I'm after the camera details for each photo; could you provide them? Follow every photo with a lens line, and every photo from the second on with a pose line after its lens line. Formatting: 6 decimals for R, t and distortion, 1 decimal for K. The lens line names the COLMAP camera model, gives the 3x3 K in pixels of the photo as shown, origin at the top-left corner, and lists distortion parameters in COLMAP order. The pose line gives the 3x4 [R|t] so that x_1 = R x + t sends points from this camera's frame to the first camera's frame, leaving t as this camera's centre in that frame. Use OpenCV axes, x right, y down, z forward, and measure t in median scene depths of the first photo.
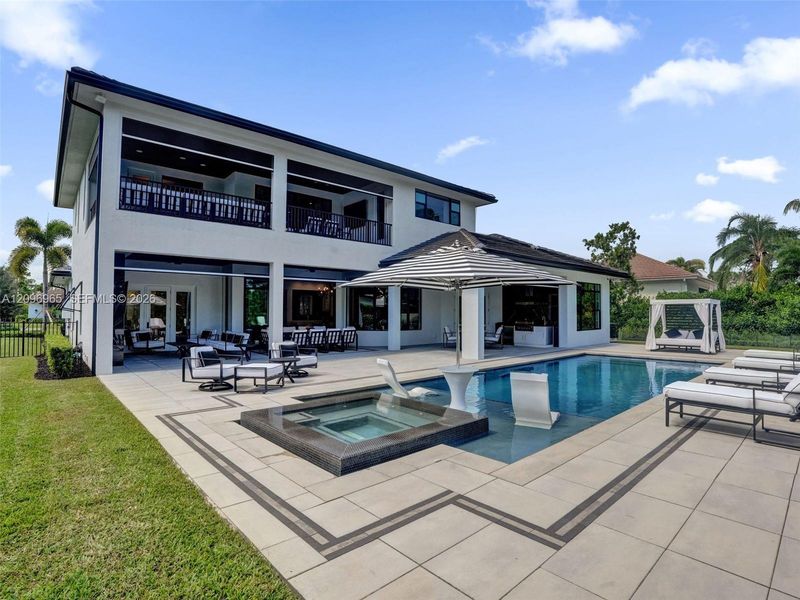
lens RADIAL K [[414.9, 0, 400.0], [0, 414.9, 300.0], [0, 0, 1]] dist [-0.071140, 0.025864]
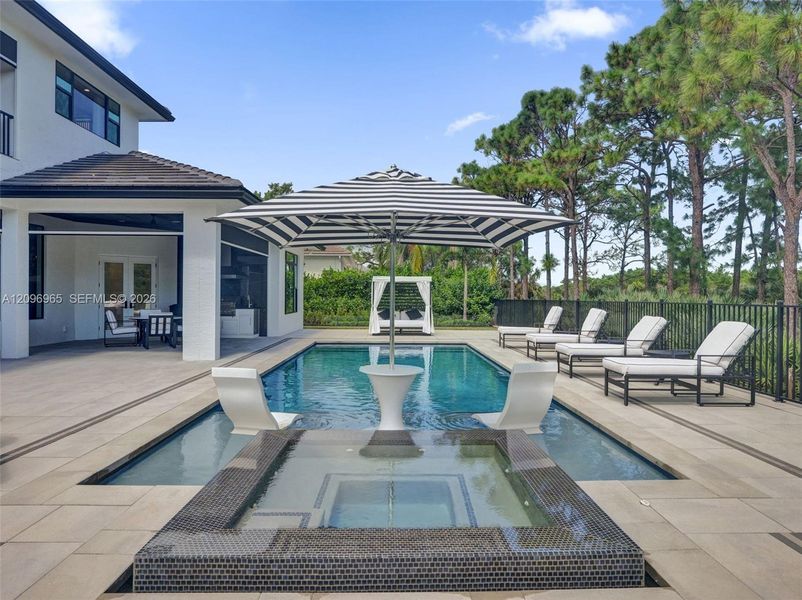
lens RADIAL K [[534.0, 0, 401.0], [0, 534.0, 300.0], [0, 0, 1]] dist [-0.037068, 0.001784]
pose [[0.654268, -0.003230, 0.756256, -0.203981], [-0.026172, 0.999295, 0.026910, 0.017614], [-0.755810, -0.037399, 0.653723, 0.204966]]
